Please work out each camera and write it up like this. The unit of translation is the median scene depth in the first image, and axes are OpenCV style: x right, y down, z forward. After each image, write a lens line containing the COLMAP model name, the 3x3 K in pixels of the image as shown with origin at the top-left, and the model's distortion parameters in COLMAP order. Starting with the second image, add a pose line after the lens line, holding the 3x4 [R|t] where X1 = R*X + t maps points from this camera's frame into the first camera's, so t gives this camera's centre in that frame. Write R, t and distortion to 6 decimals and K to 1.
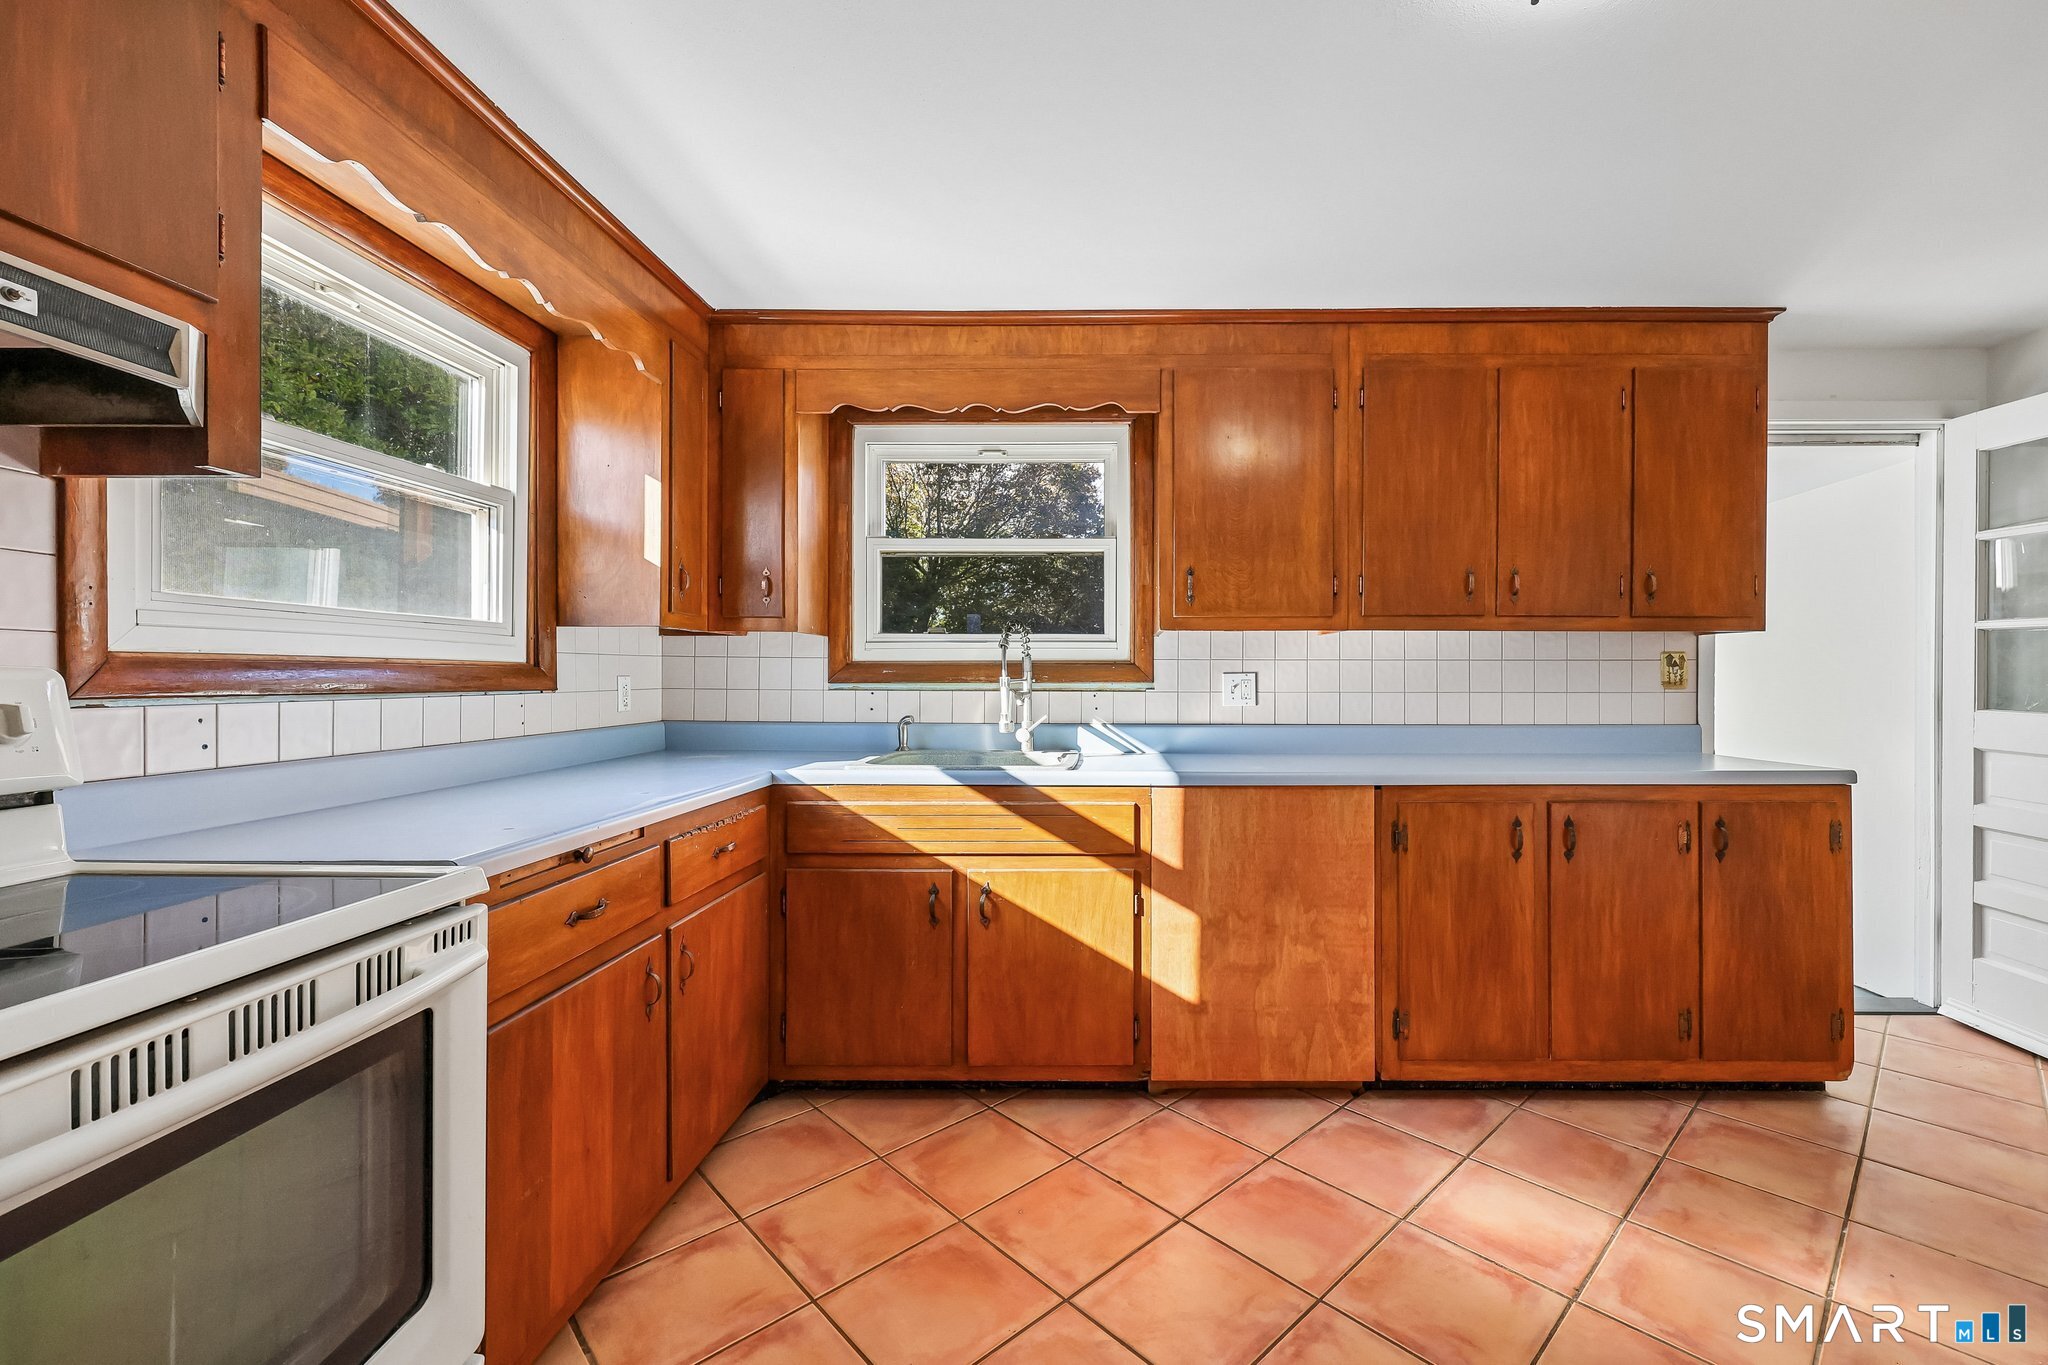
lens RADIAL K [[856.0, 0, 1095.7], [0, 856.0, 680.3], [0, 0, 1]] dist [0.000813, 0.000295]
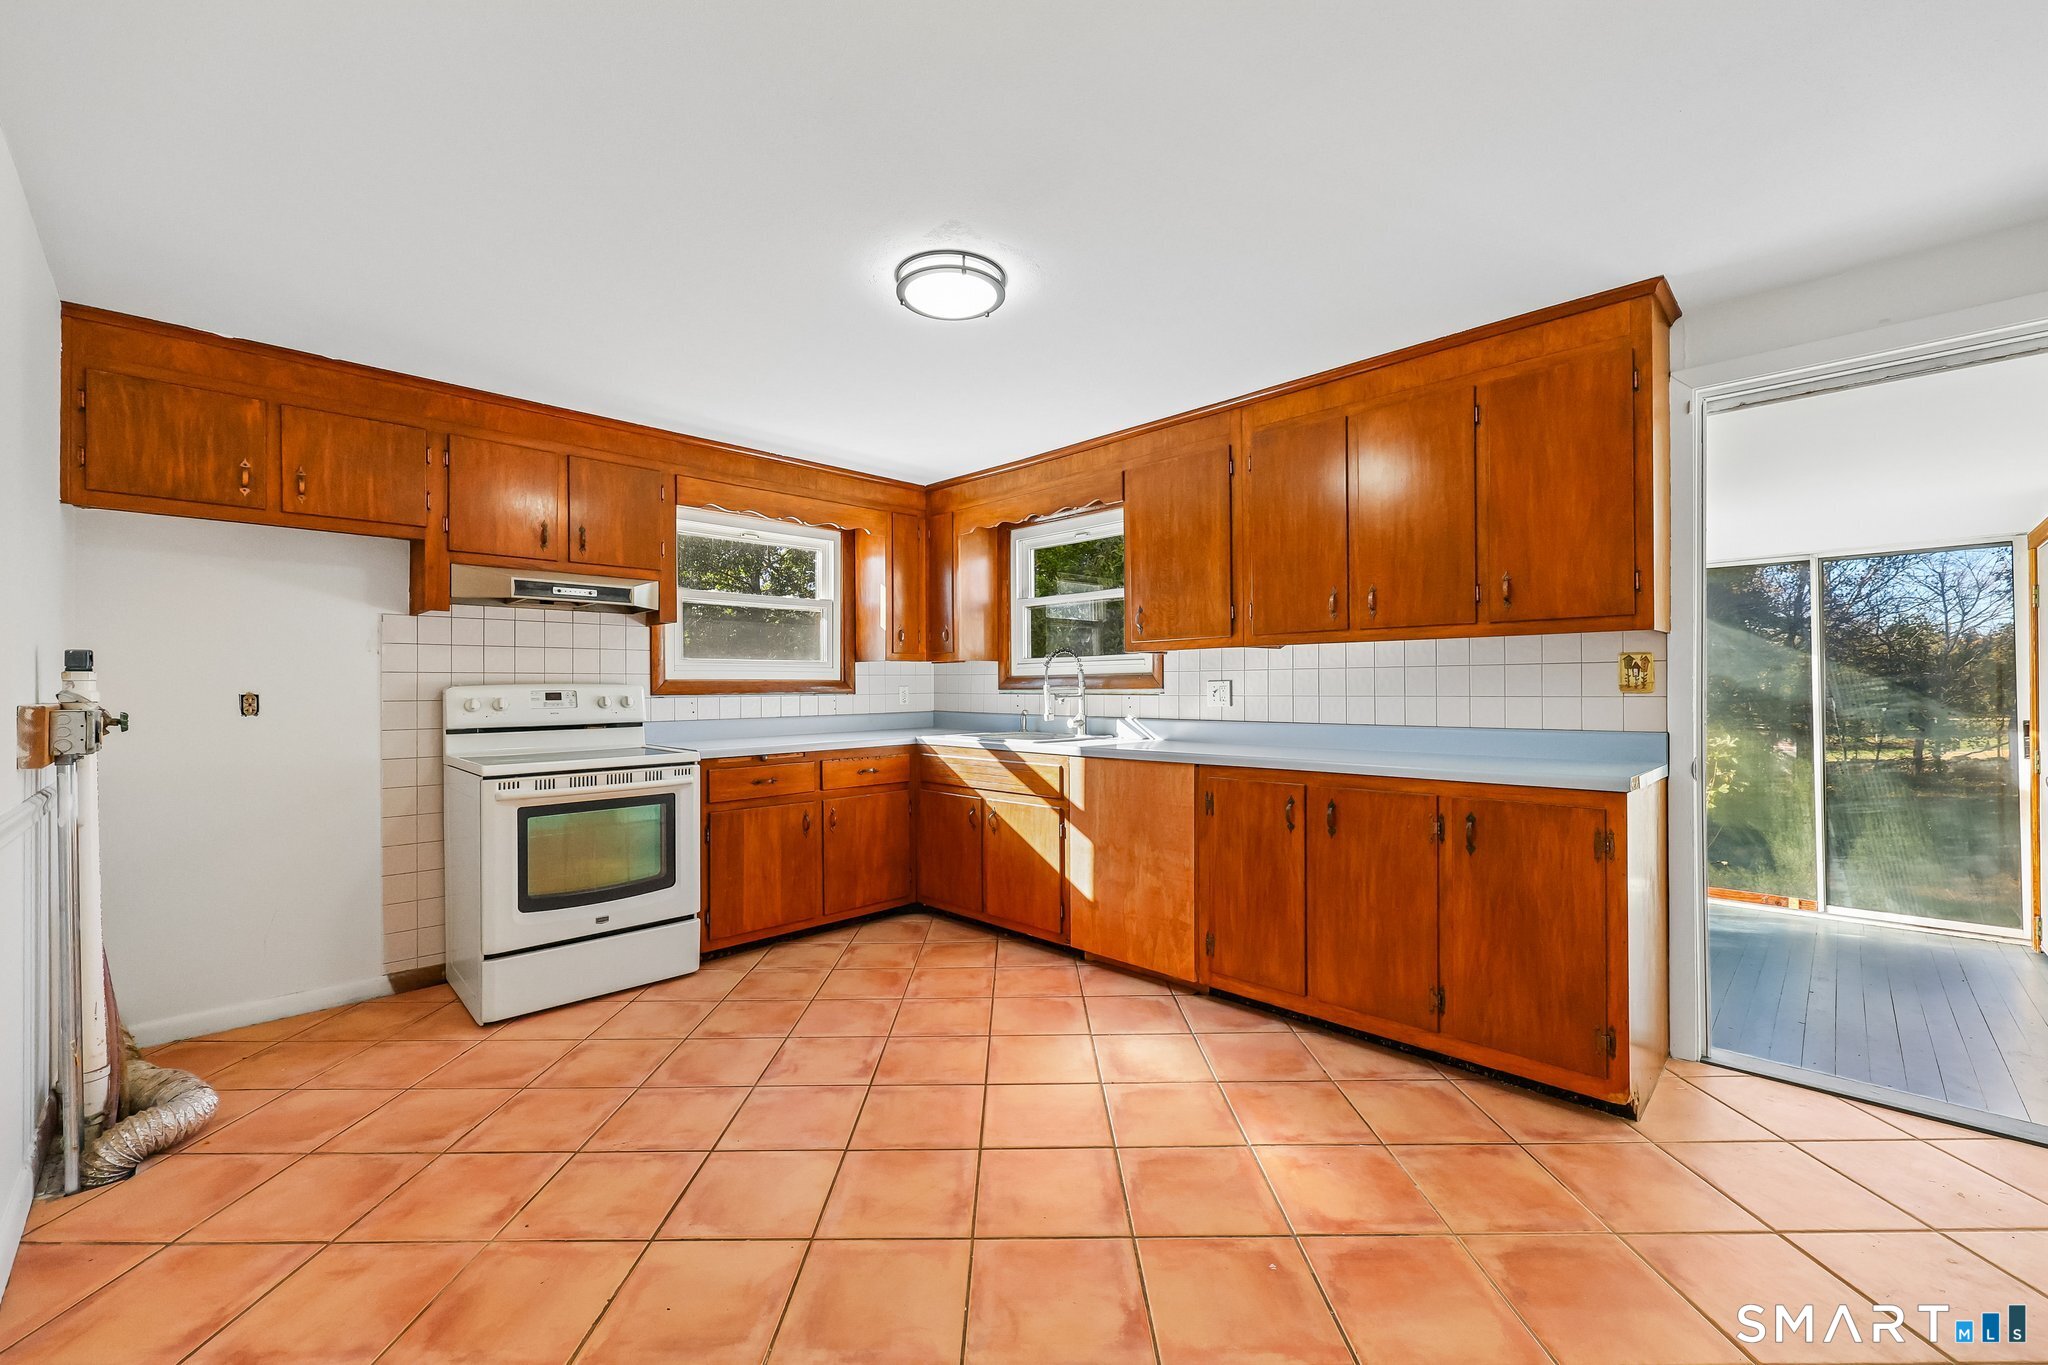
lens RADIAL K [[824.9, 0, 1024.0], [0, 824.9, 682.5], [0, 0, 1]] dist [0.000233, 0.000172]
pose [[0.711830, -0.009510, -0.702288, 1.053270], [0.004420, 0.999949, -0.009061, 0.005070], [0.702338, 0.003346, 0.711836, -0.117480]]
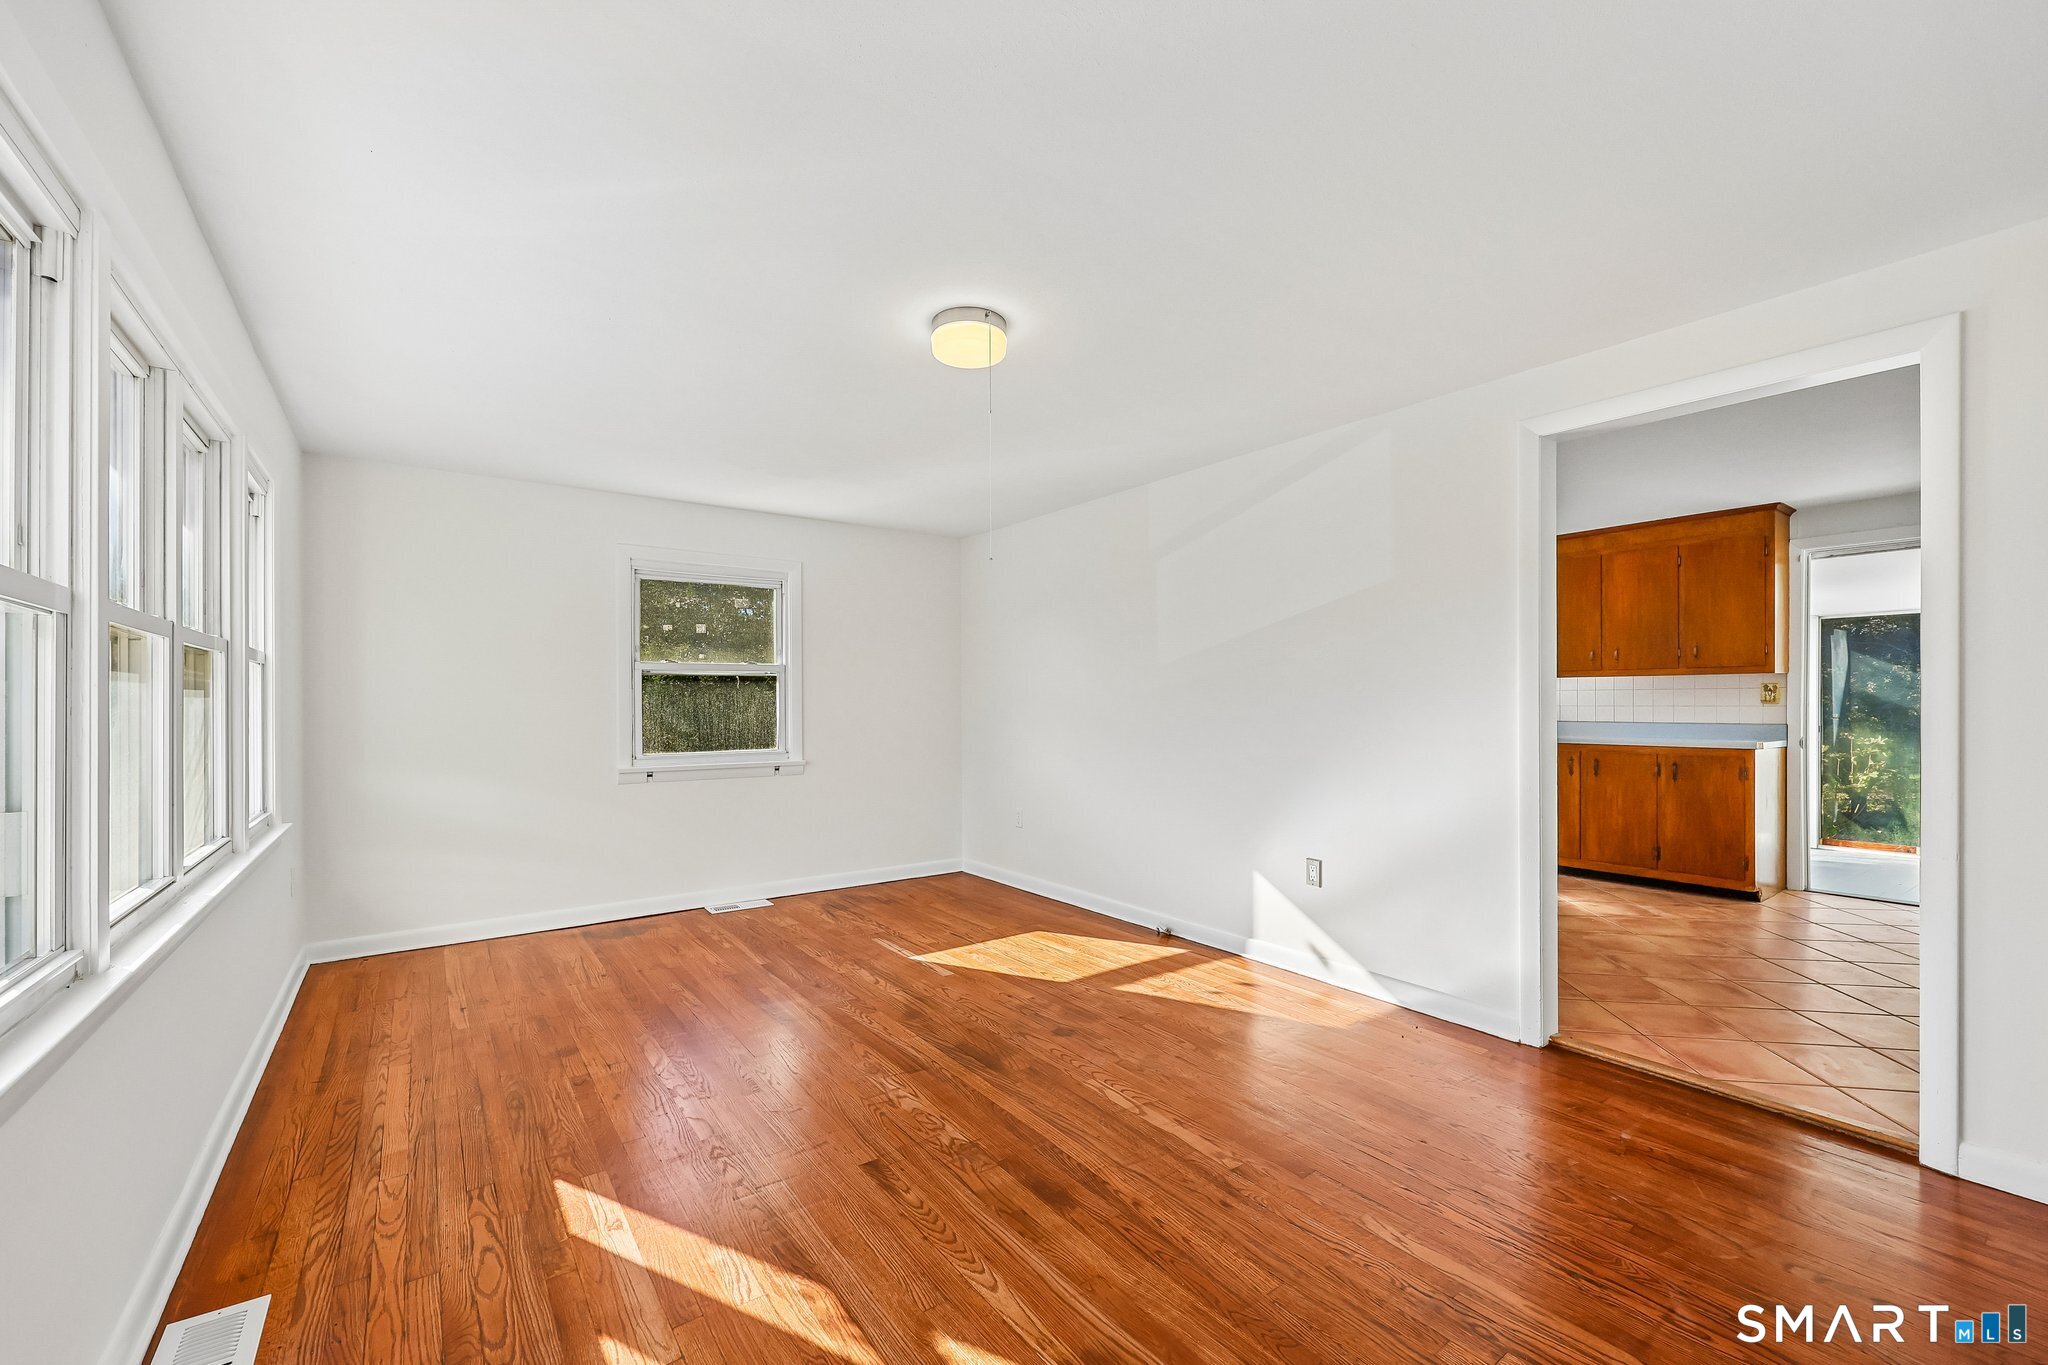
lens RADIAL K [[836.8, 0, 1018.6], [0, 836.8, 700.2], [0, 0, 1]] dist [-0.001698, -0.000270]
pose [[0.589273, -0.003161, -0.807927, 1.469791], [0.001596, 0.999995, -0.002748, 0.005704], [0.807932, 0.000330, 0.589276, -1.630011]]
